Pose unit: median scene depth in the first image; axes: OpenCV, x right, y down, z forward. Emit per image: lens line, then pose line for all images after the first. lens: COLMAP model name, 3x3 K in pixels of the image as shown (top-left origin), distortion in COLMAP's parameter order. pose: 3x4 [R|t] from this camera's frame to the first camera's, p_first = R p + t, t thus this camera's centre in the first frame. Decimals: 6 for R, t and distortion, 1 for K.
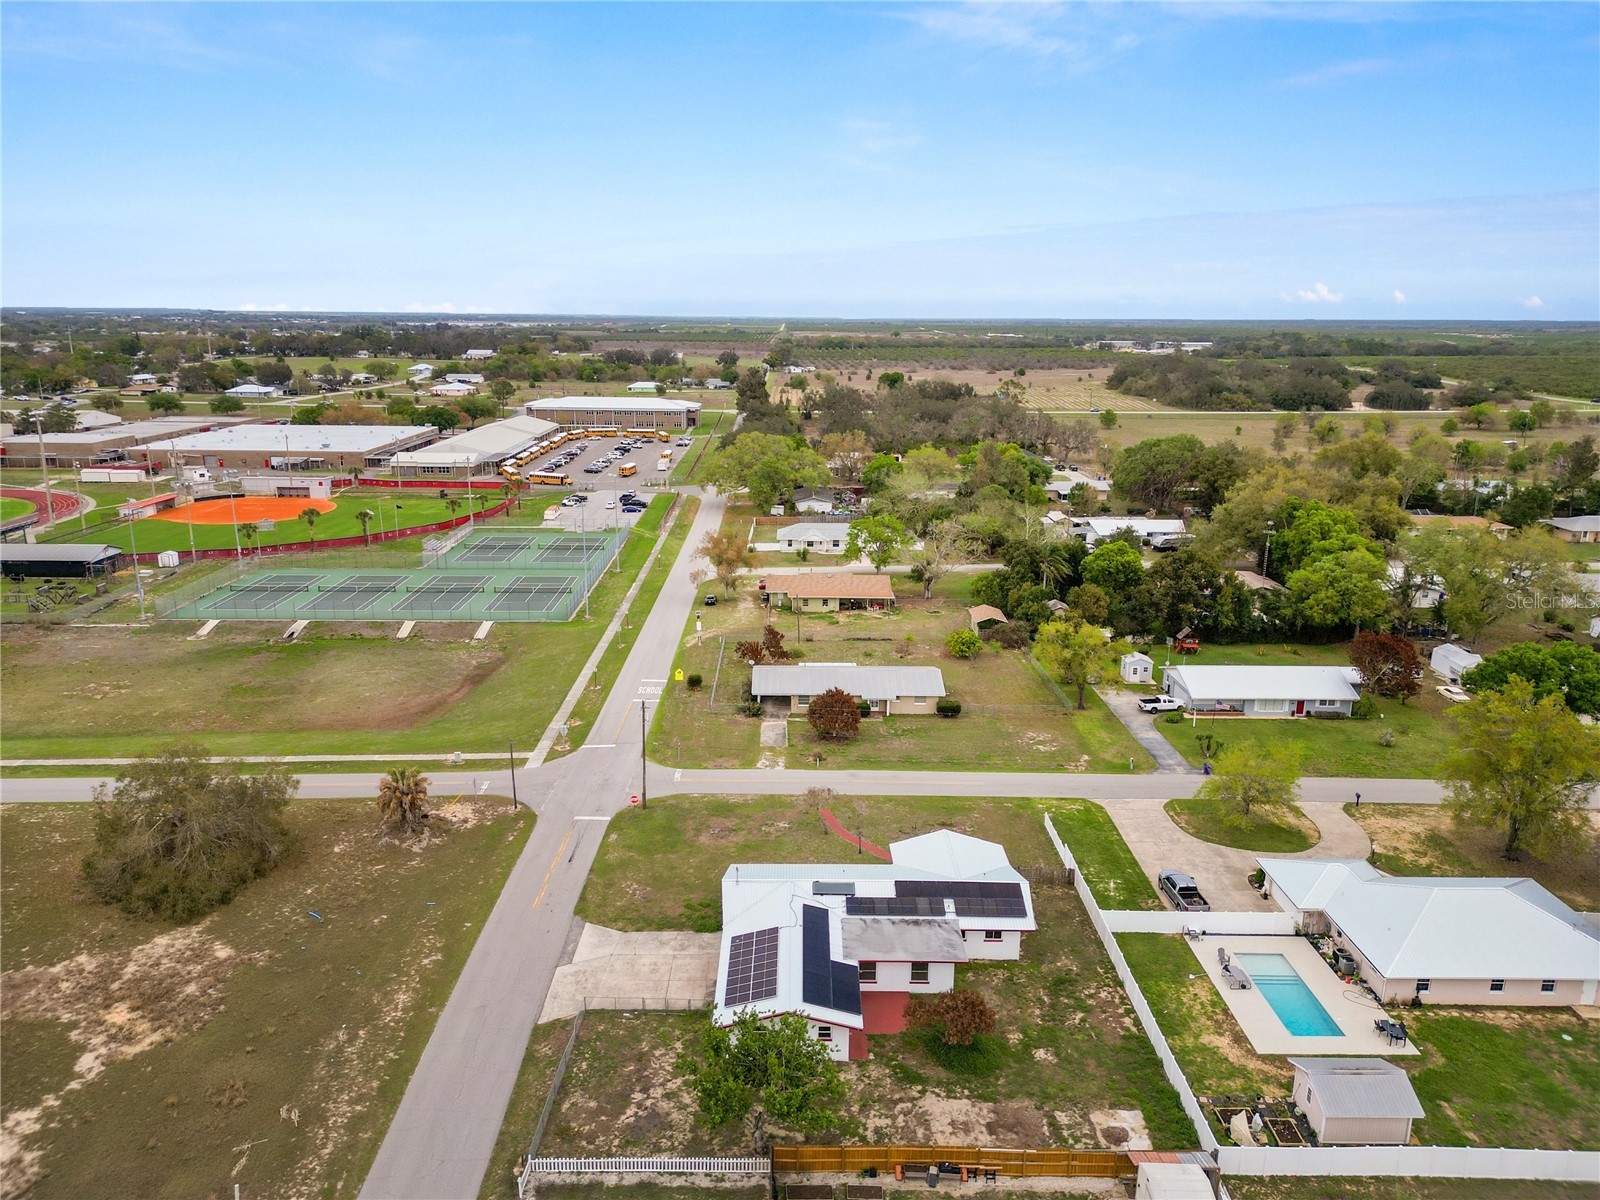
lens RADIAL K [[1117.2, 0, 800.0], [0, 1117.2, 600.0], [0, 0, 1]] dist [0.107671, -0.136200]
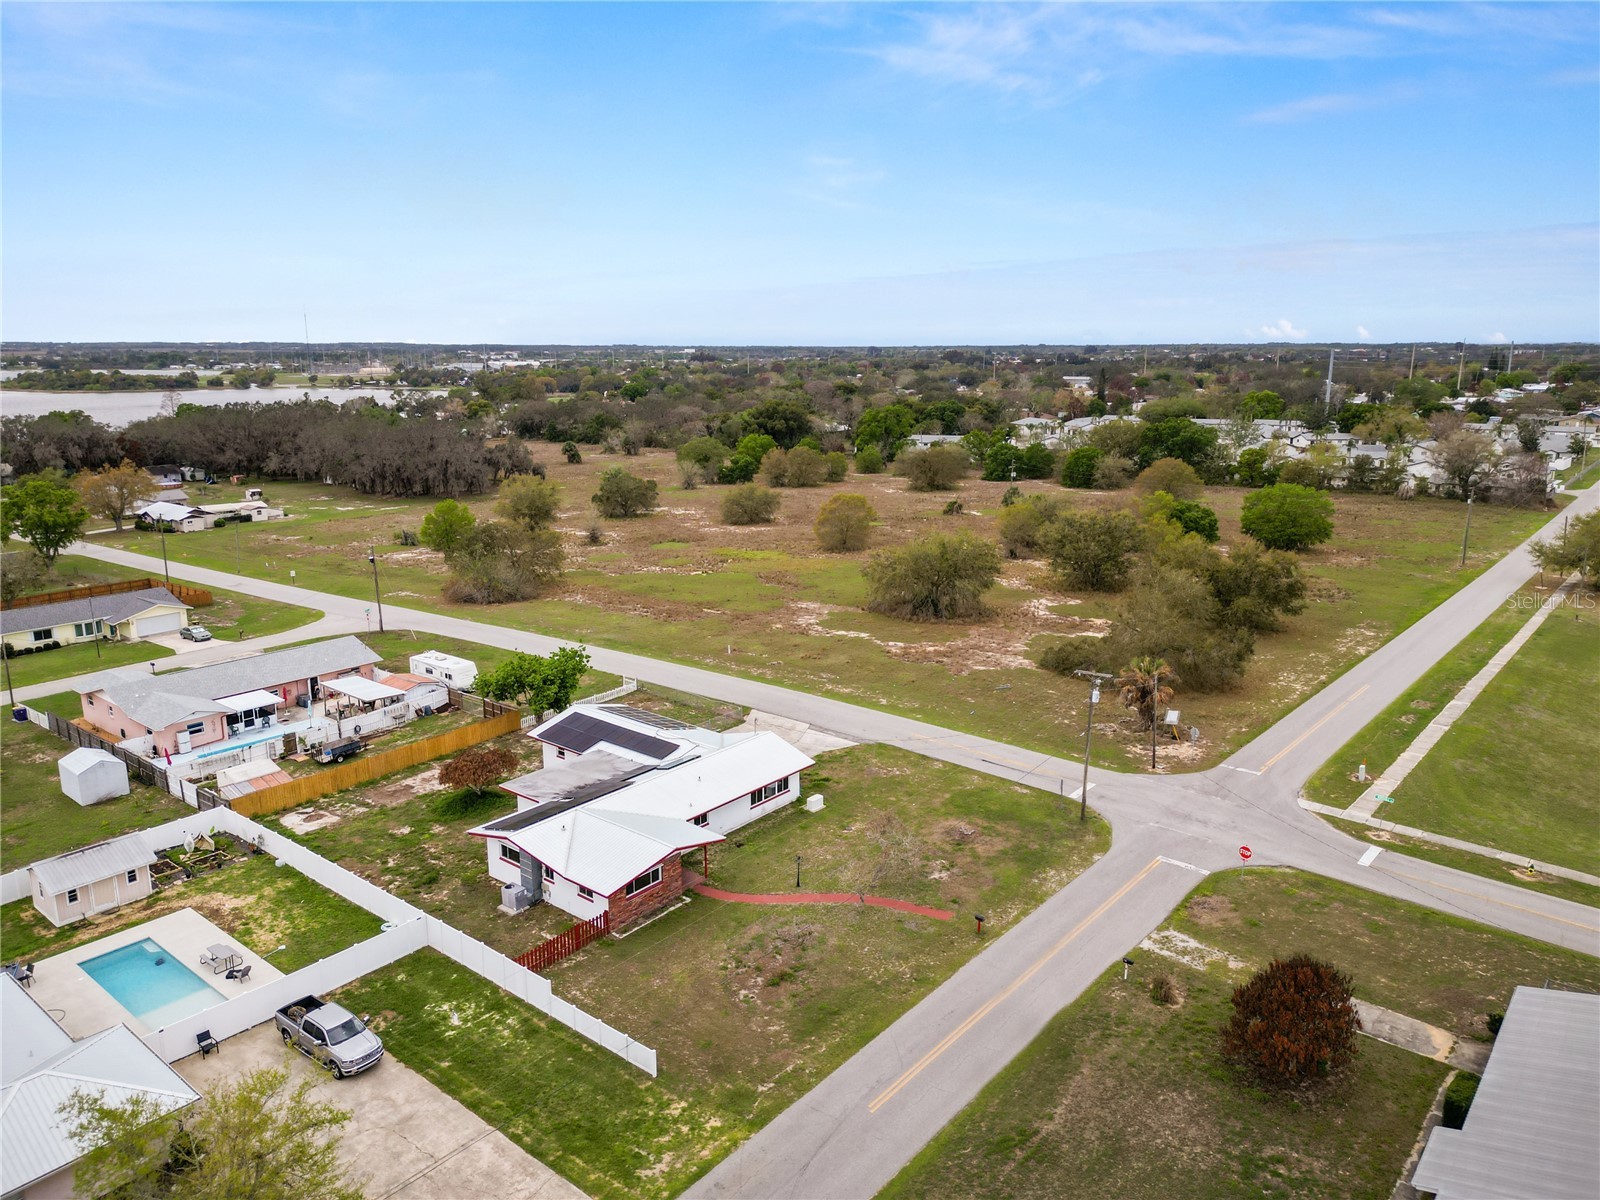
lens RADIAL K [[1117.2, 0, 800.0], [0, 1117.2, 600.0], [0, 0, 1]] dist [0.107671, -0.136200]
pose [[-0.645635, 0.163556, -0.745926, 0.445159], [-0.193703, 0.909773, 0.367141, -0.155758], [0.738671, 0.381527, -0.555700, 1.086190]]
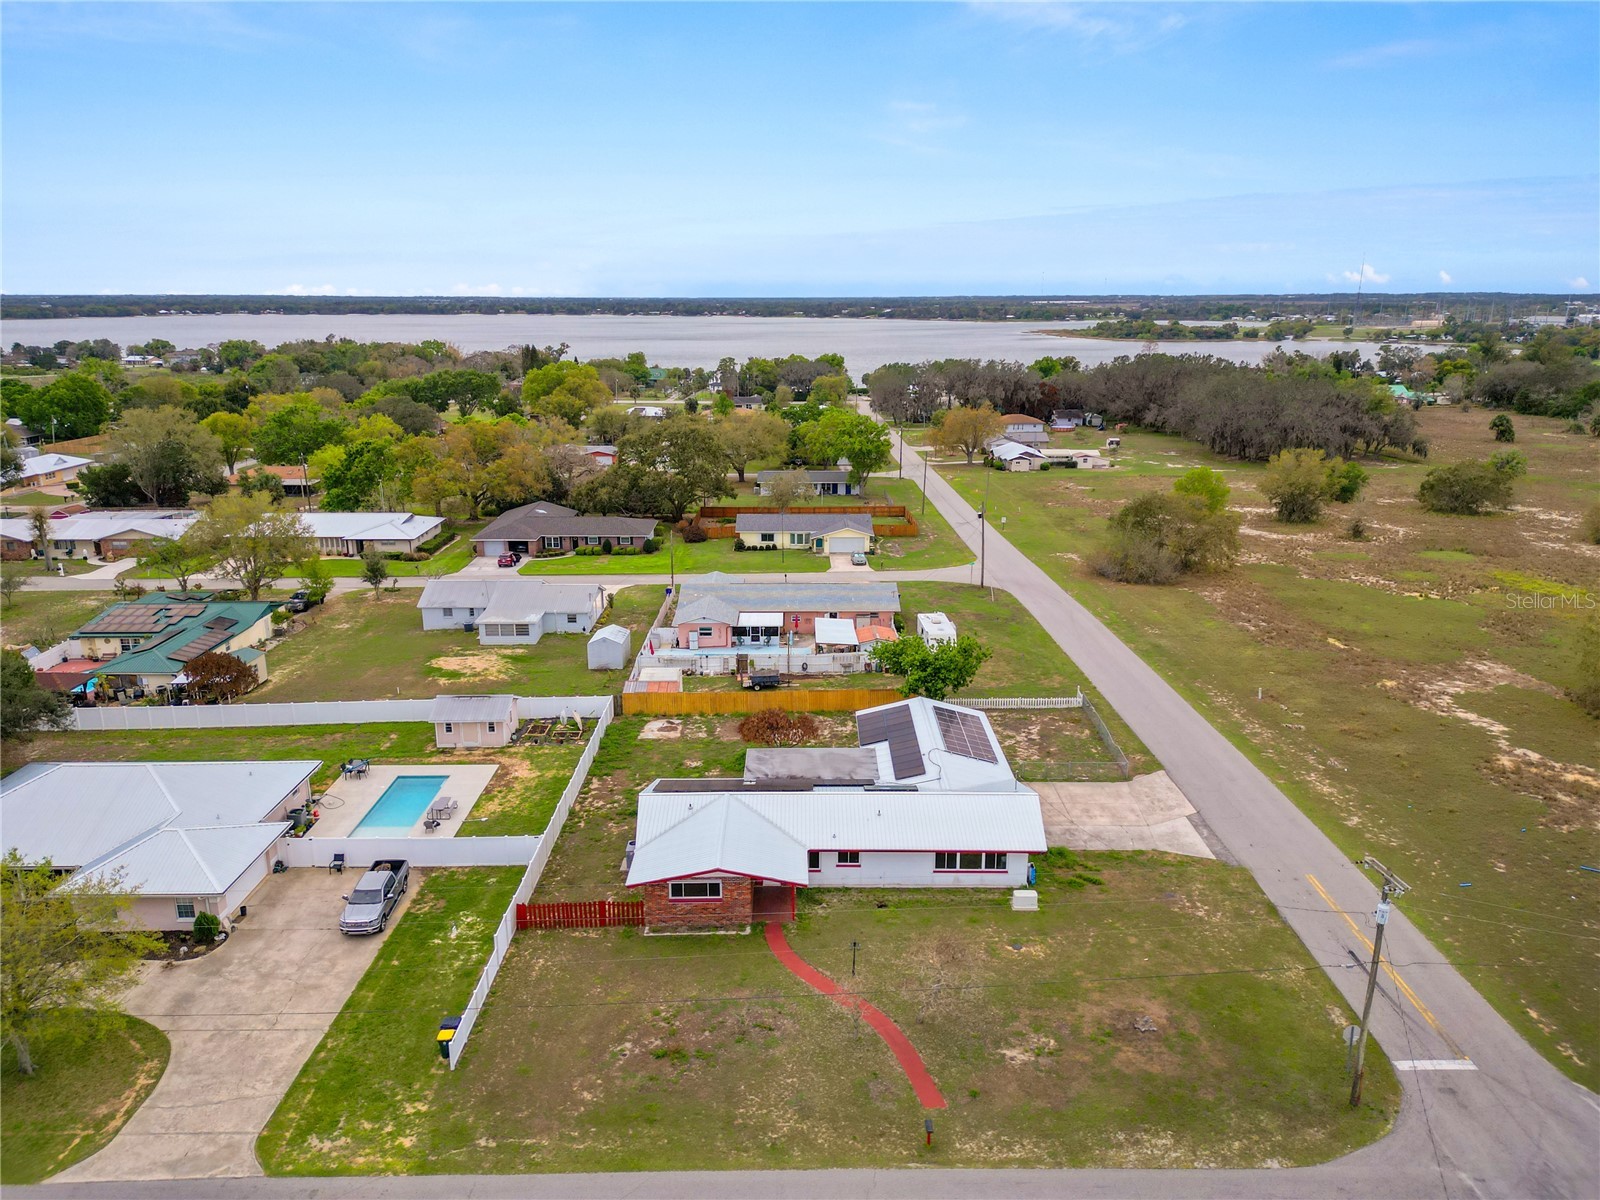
lens RADIAL K [[1117.2, 0, 800.0], [0, 1117.2, 600.0], [0, 0, 1]] dist [0.107671, -0.136200]
pose [[-0.999965, -0.008246, 0.001104, 0.066740], [-0.006628, 0.869809, 0.493345, -0.175220], [-0.005029, 0.493320, -0.869833, 1.149433]]
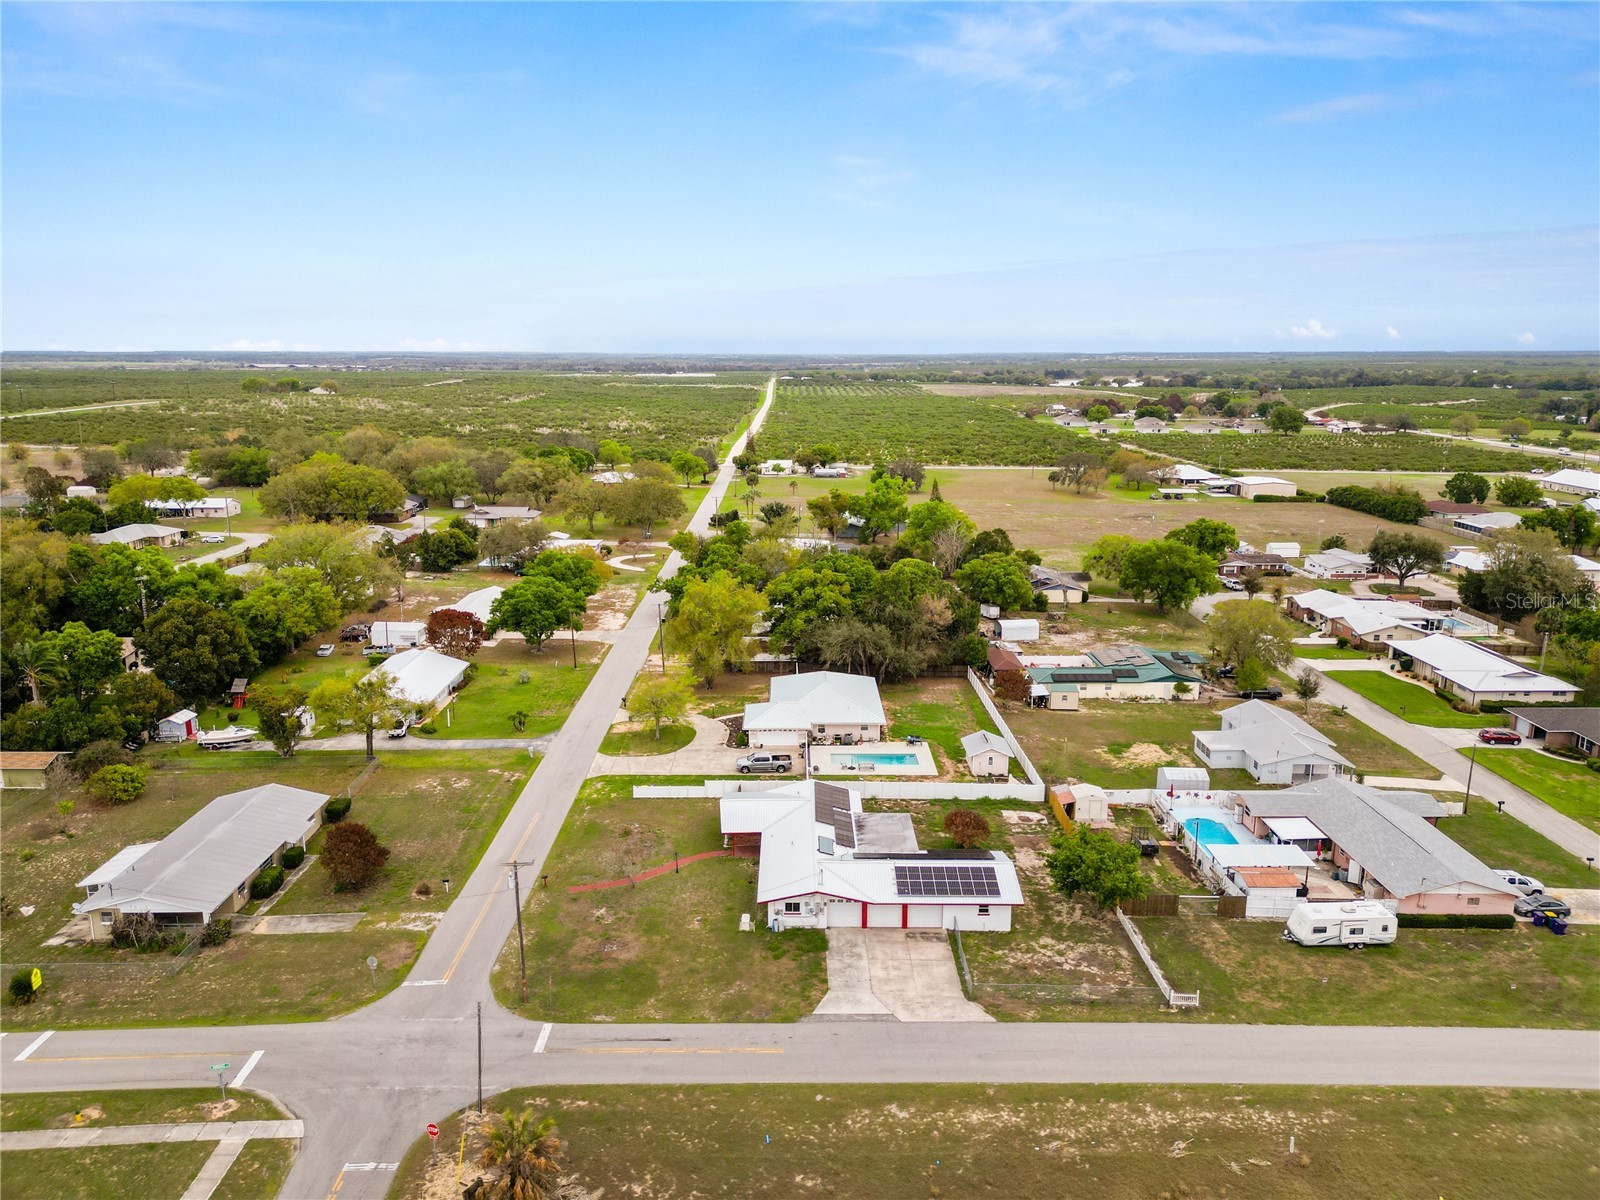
lens RADIAL K [[1126.1, 0, 800.0], [0, 1126.1, 600.0], [0, 0, 1]] dist [0.081967, -0.082085]
pose [[0.000501, -0.226583, 0.973992, -0.730316], [0.247567, 0.943700, 0.219409, -0.168427], [-0.968871, 0.241018, 0.056568, 0.639372]]
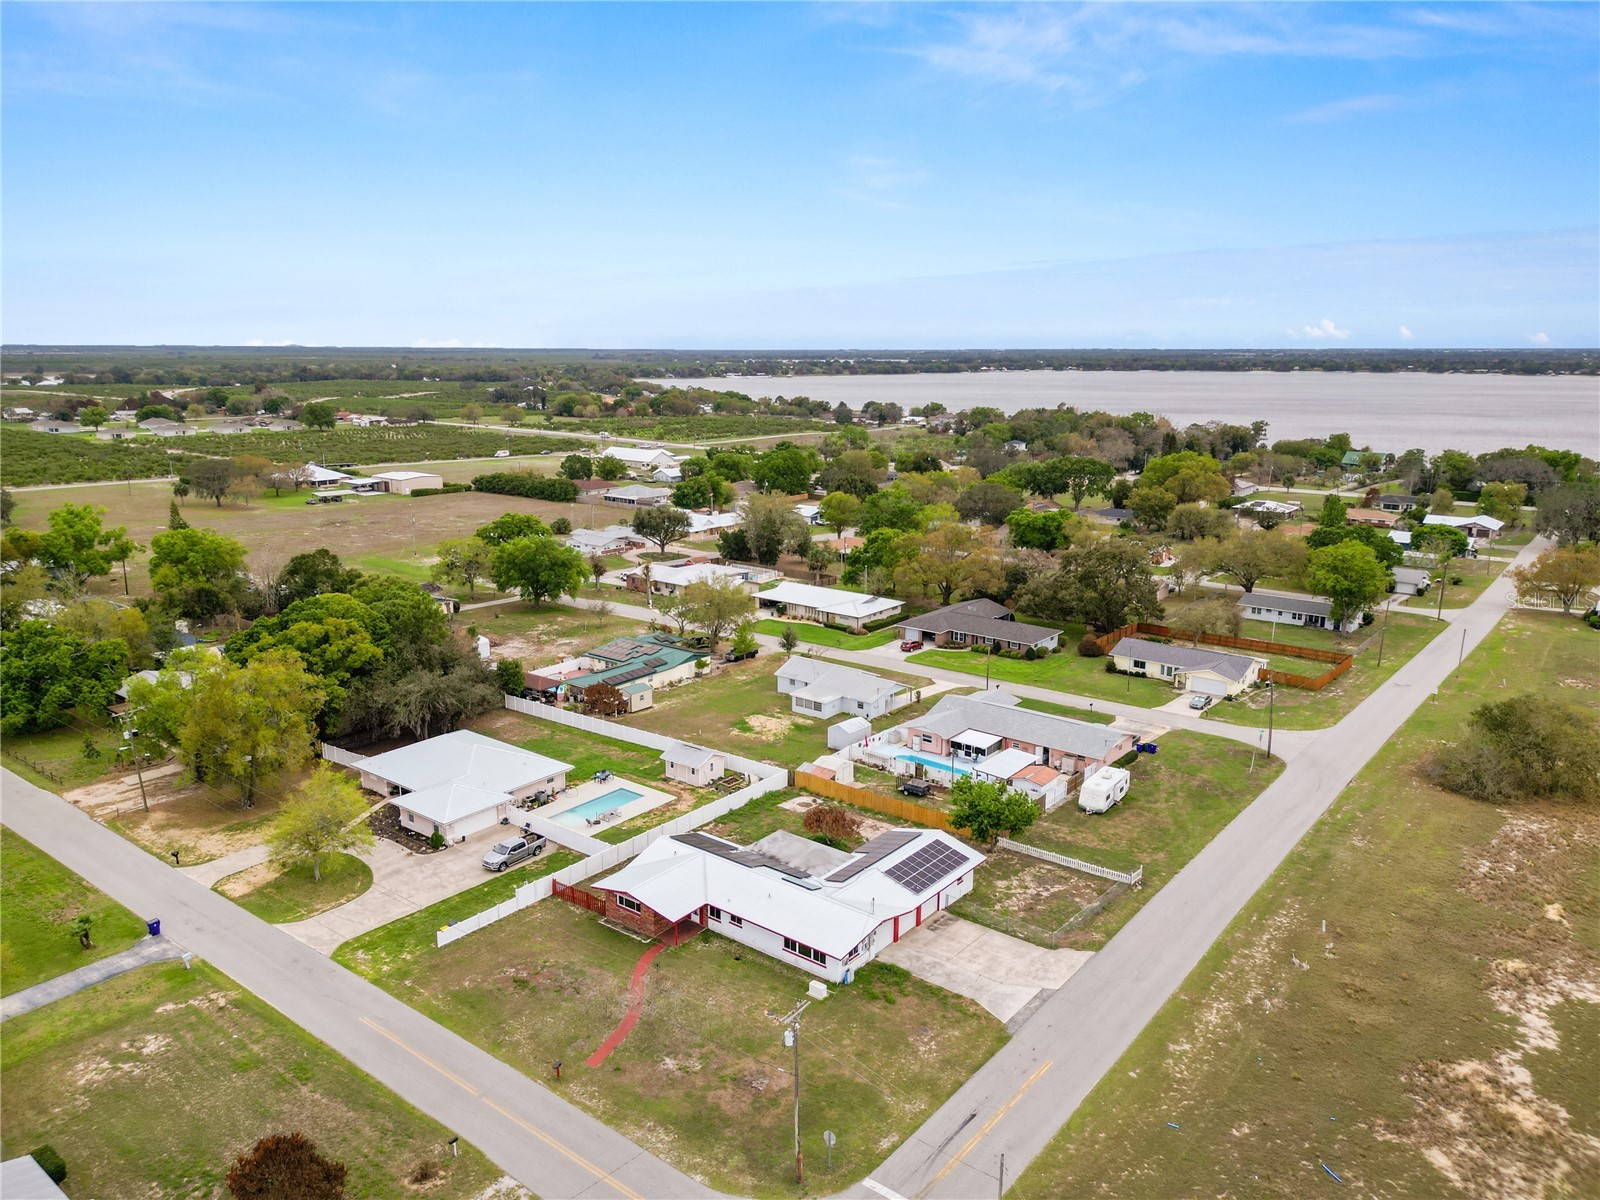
lens RADIAL K [[1126.1, 0, 800.0], [0, 1126.1, 600.0], [0, 0, 1]] dist [0.081967, -0.082085]
pose [[-0.779494, -0.149021, 0.608425, -0.407374], [0.146038, 0.901293, 0.407852, -0.294786], [-0.609148, 0.406772, -0.680790, 1.145694]]
